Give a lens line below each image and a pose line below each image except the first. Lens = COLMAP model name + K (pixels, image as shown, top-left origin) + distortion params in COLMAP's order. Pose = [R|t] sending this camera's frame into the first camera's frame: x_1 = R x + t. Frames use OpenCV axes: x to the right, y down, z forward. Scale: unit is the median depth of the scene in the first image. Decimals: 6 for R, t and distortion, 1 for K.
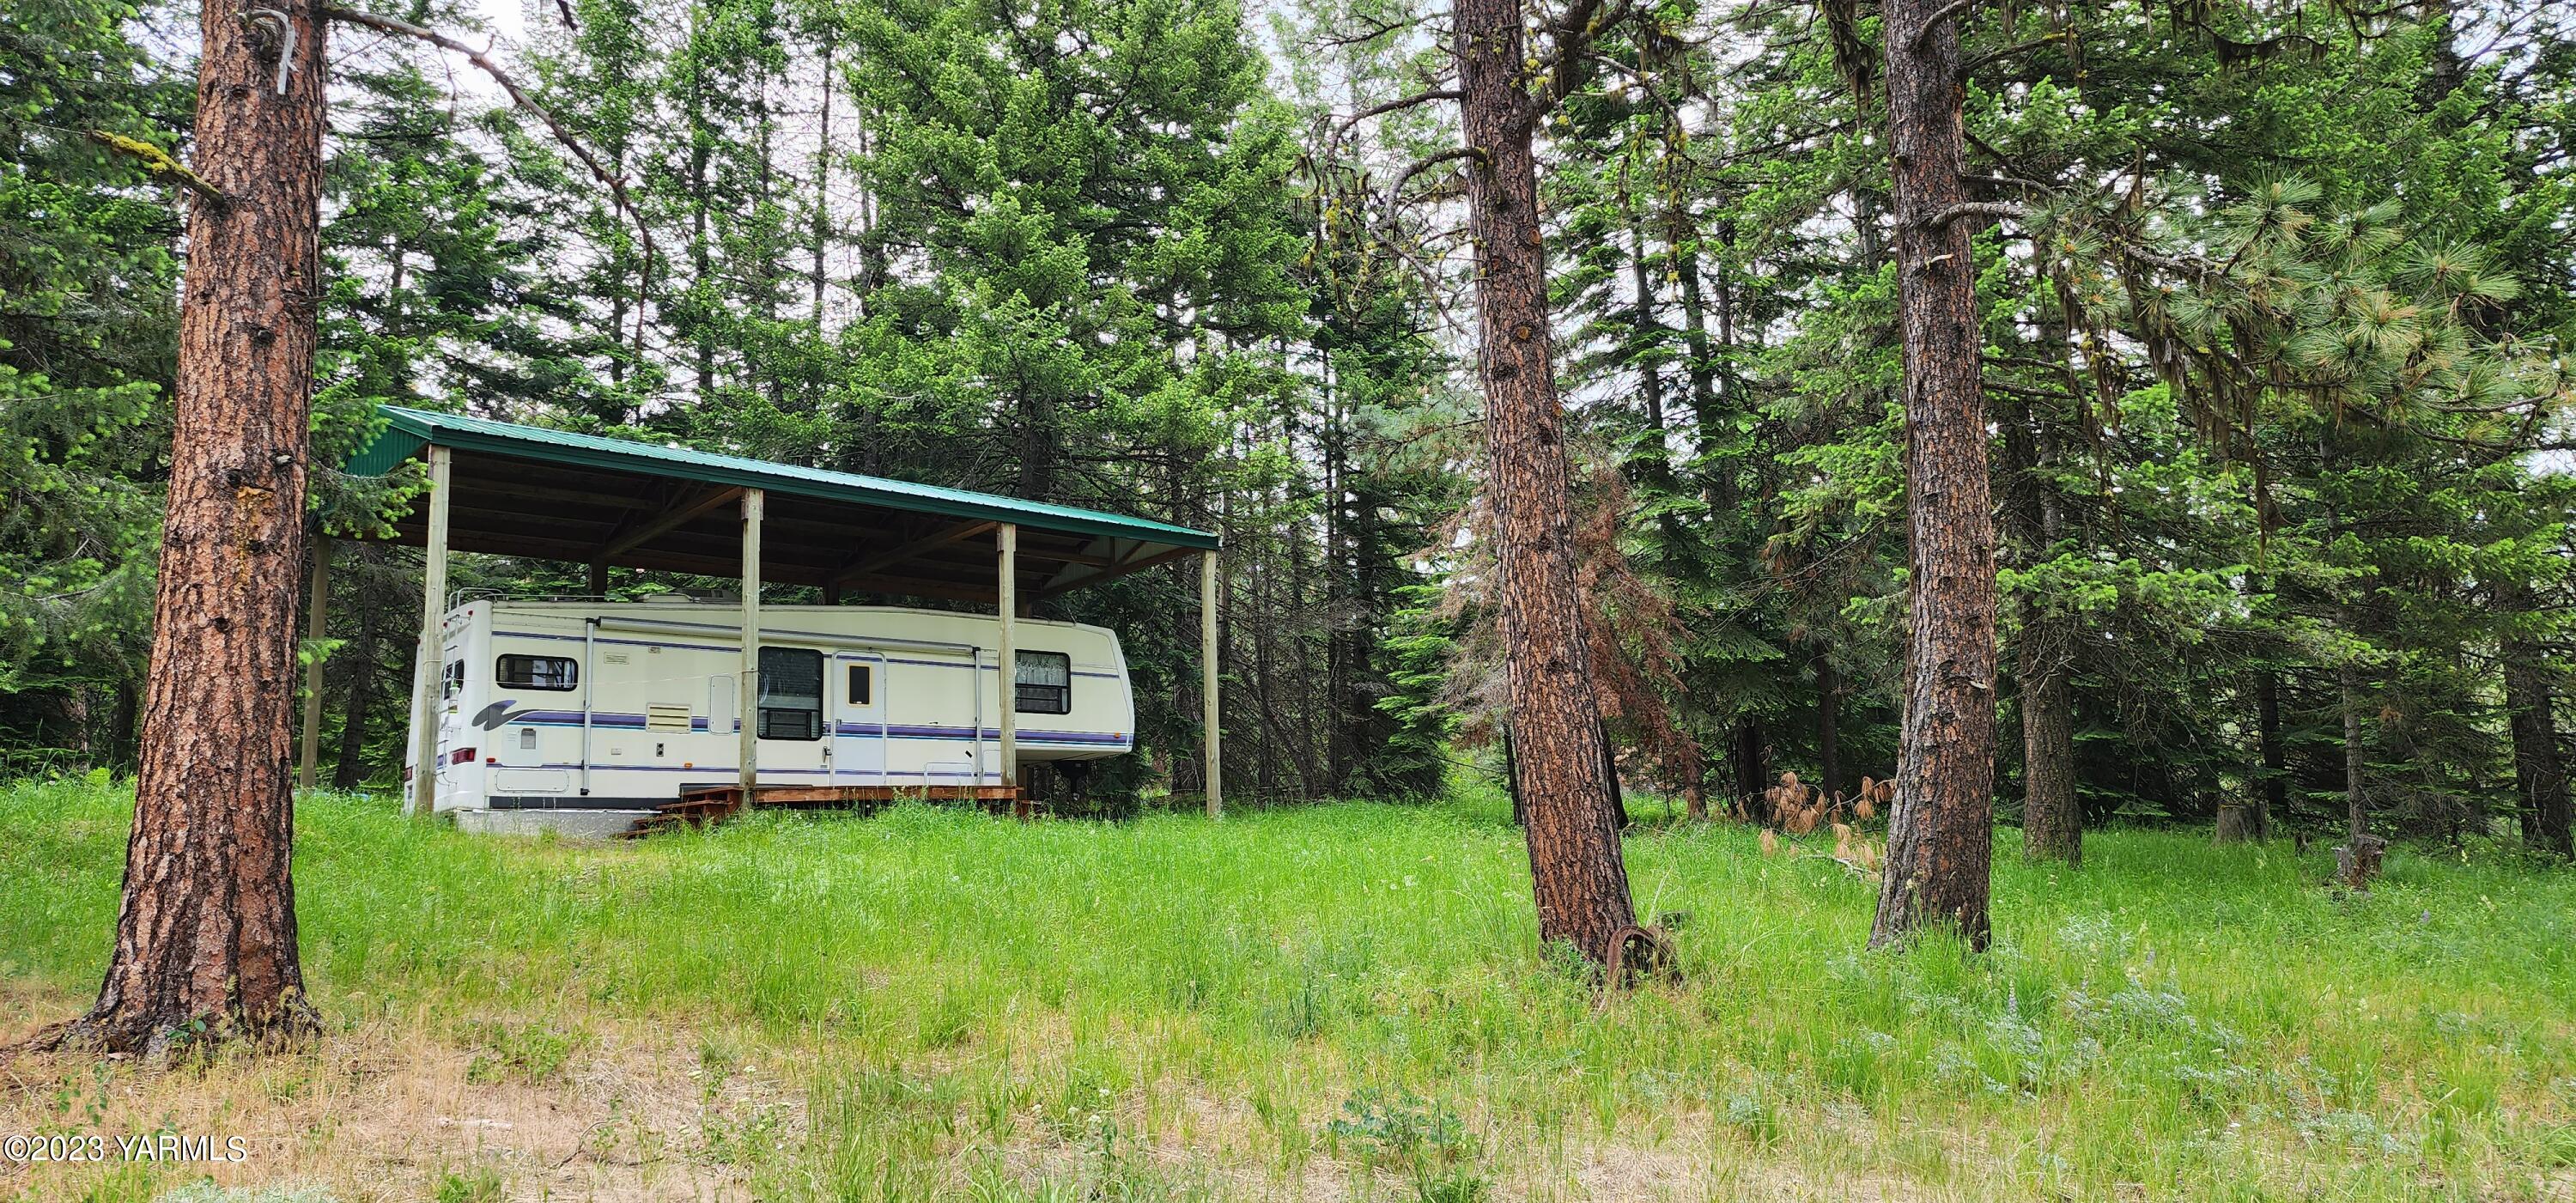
lens RADIAL K [[1694.9, 0, 1276.9], [0, 1694.9, 616.0], [0, 0, 1]] dist [0.102230, -0.088069]
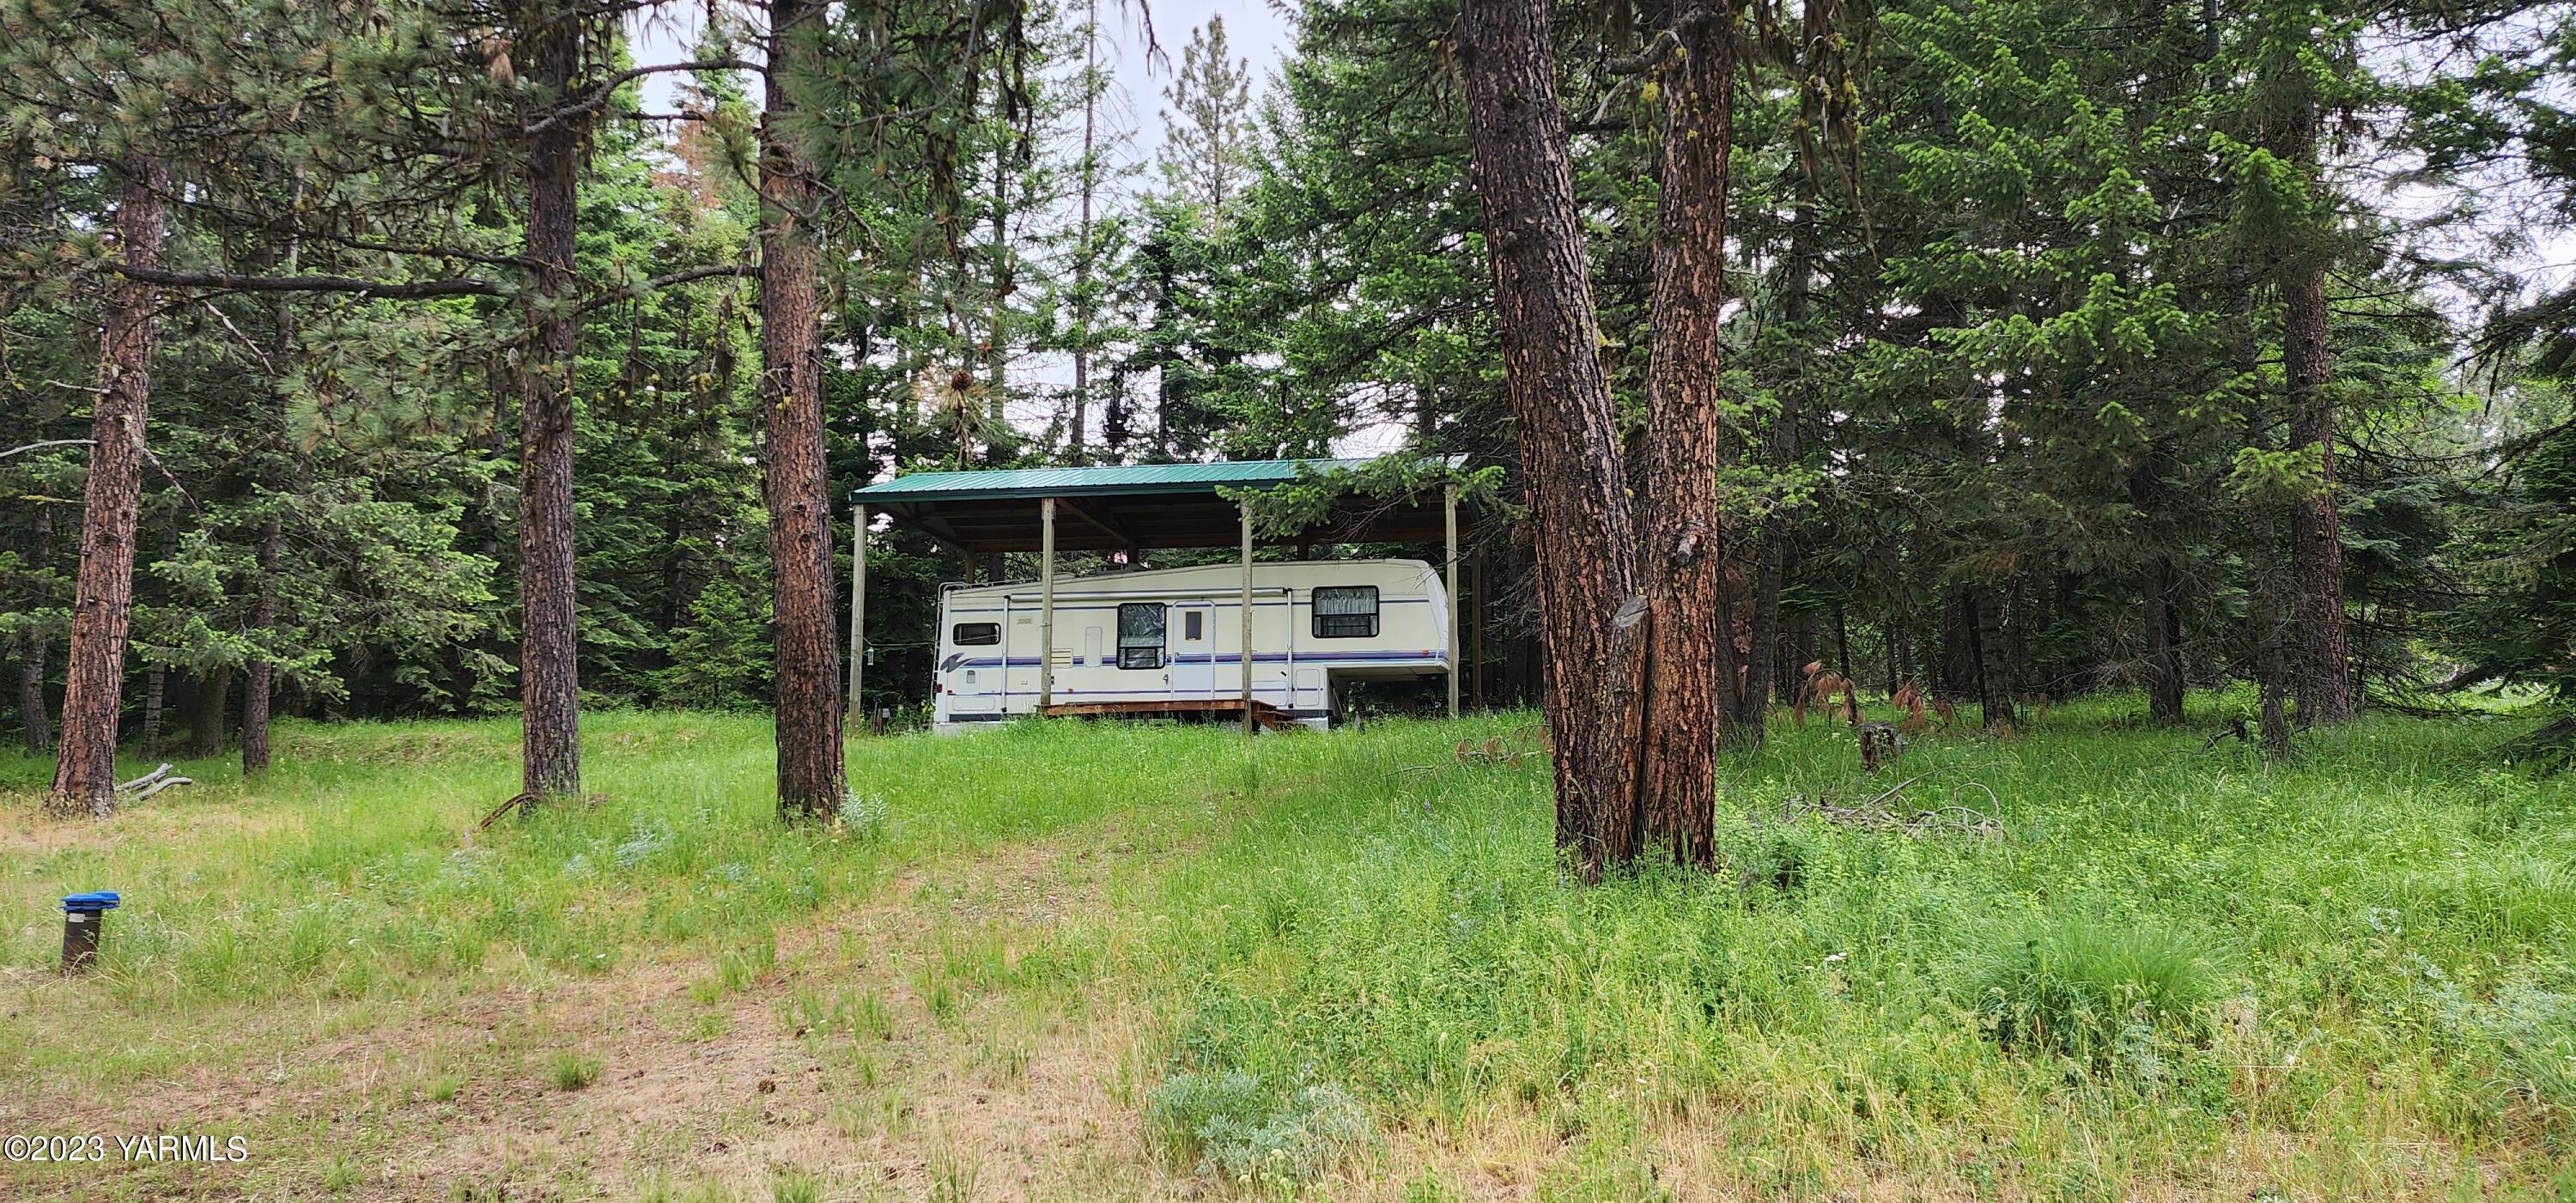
lens RADIAL K [[1694.9, 0, 1276.9], [0, 1694.9, 616.0], [0, 0, 1]] dist [0.102230, -0.088069]
pose [[0.568407, -0.059569, -0.820588, 0.876429], [0.105616, 0.994406, 0.000972, 0.039247], [0.815940, -0.087220, 0.571519, 0.307965]]
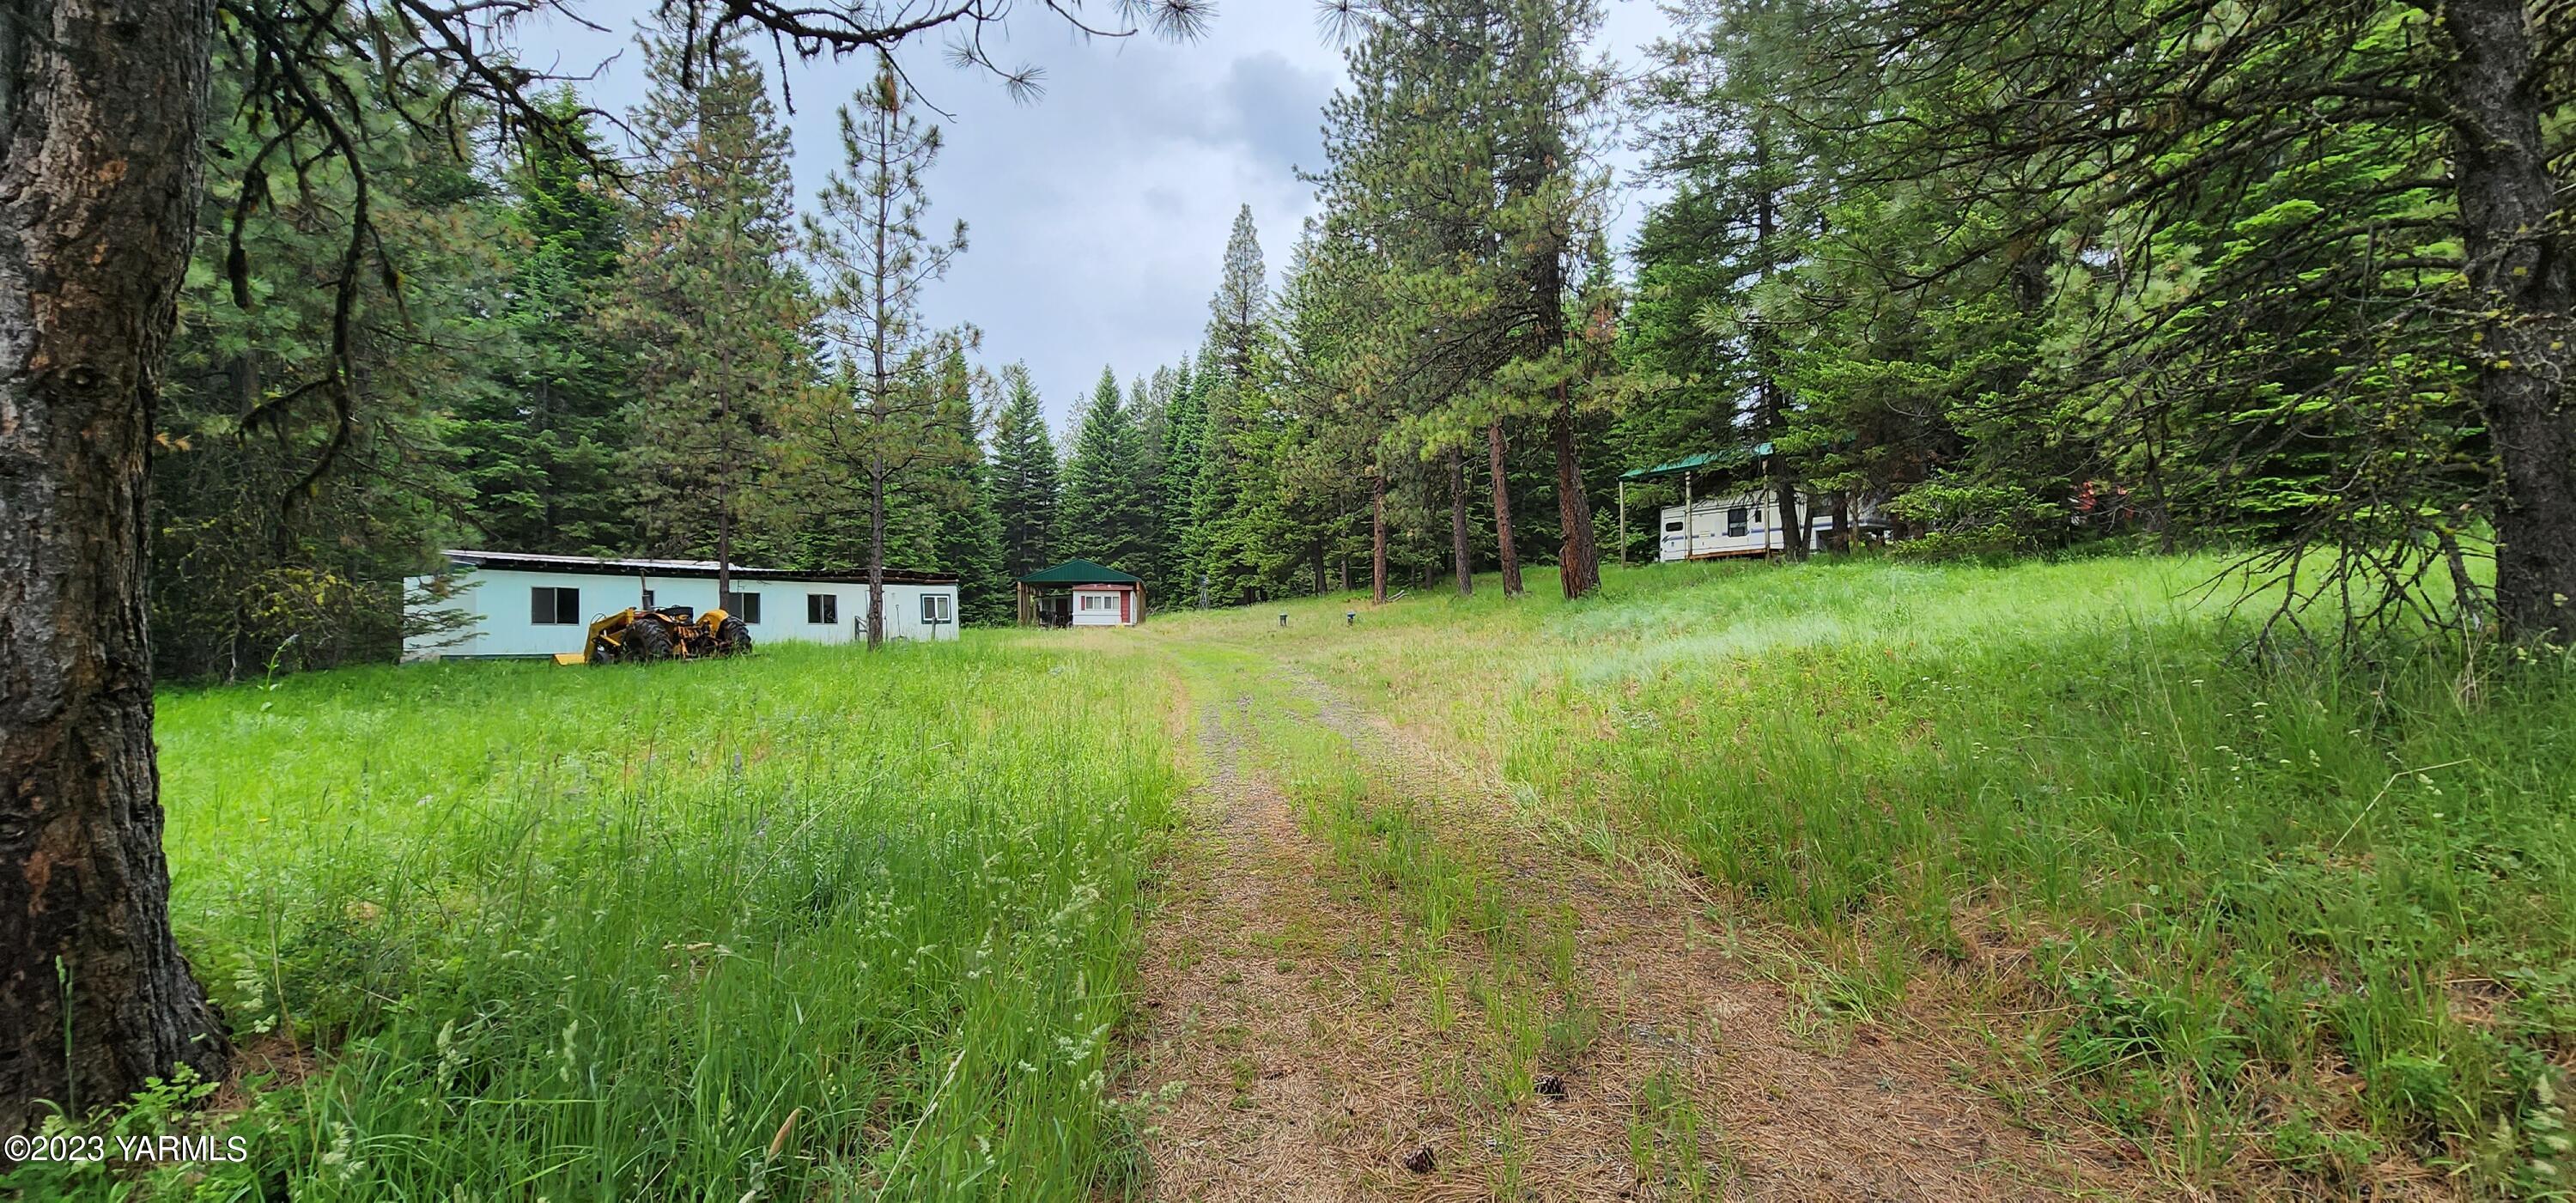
lens RADIAL K [[1086.4, 0, 1258.1], [0, 1086.4, 603.6], [0, 0, 1]] dist [-0.000043, 0.000020]
pose [[-0.194787, 0.018287, -0.980675, 1.886254], [0.178532, 0.983785, -0.017116, 0.068944], [0.964461, -0.178416, -0.194893, 0.486669]]
